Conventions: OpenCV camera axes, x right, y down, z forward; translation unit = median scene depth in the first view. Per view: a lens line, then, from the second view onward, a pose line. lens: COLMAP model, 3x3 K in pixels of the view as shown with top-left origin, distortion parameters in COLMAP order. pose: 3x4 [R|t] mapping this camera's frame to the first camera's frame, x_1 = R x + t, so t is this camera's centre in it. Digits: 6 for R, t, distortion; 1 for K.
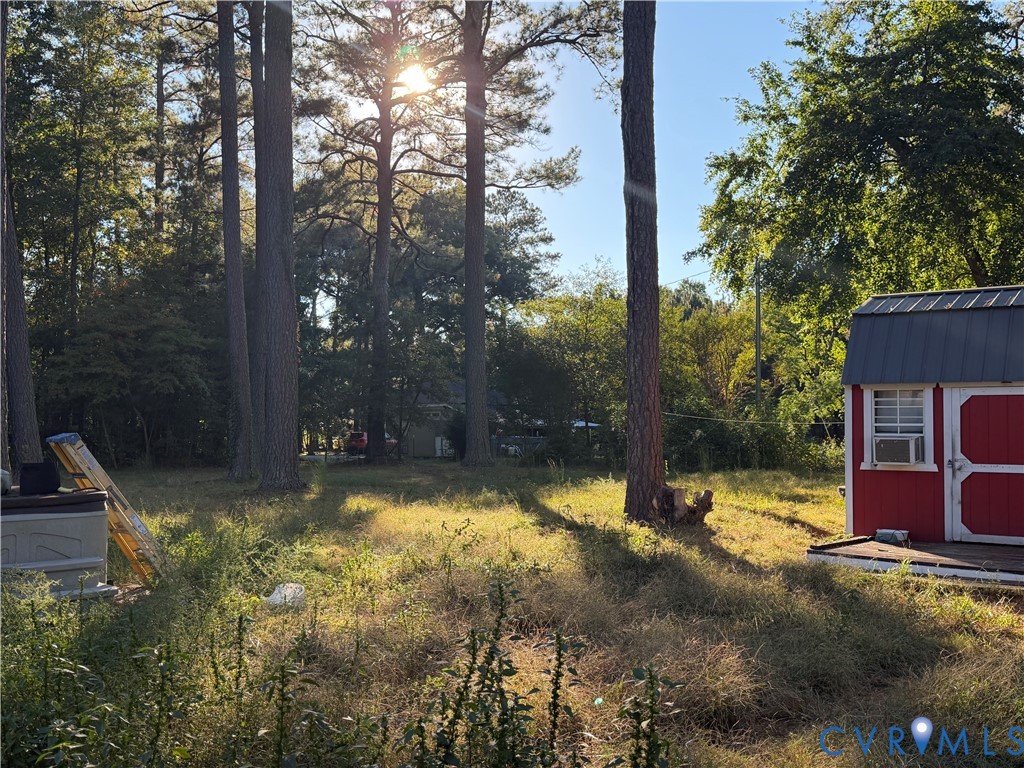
lens RADIAL K [[1044.9, 0, 512.2], [0, 1044.9, 385.3], [0, 0, 1]] dist [-0.016299, 0.000000]
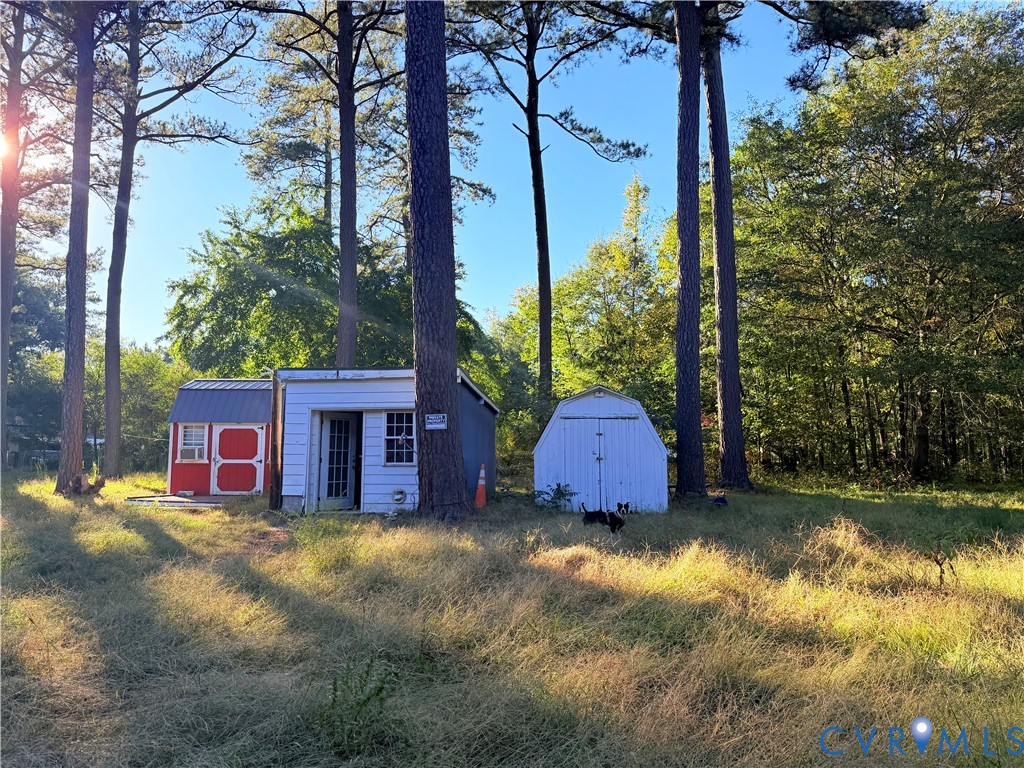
lens RADIAL K [[712.3, 0, 511.3], [0, 712.3, 379.7], [0, 0, 1]] dist [0.003968, -0.013653]
pose [[0.843520, 0.052139, 0.534560, 0.052968], [-0.022247, 0.997815, -0.062217, -0.005120], [-0.536636, 0.040588, 0.842837, -0.233188]]
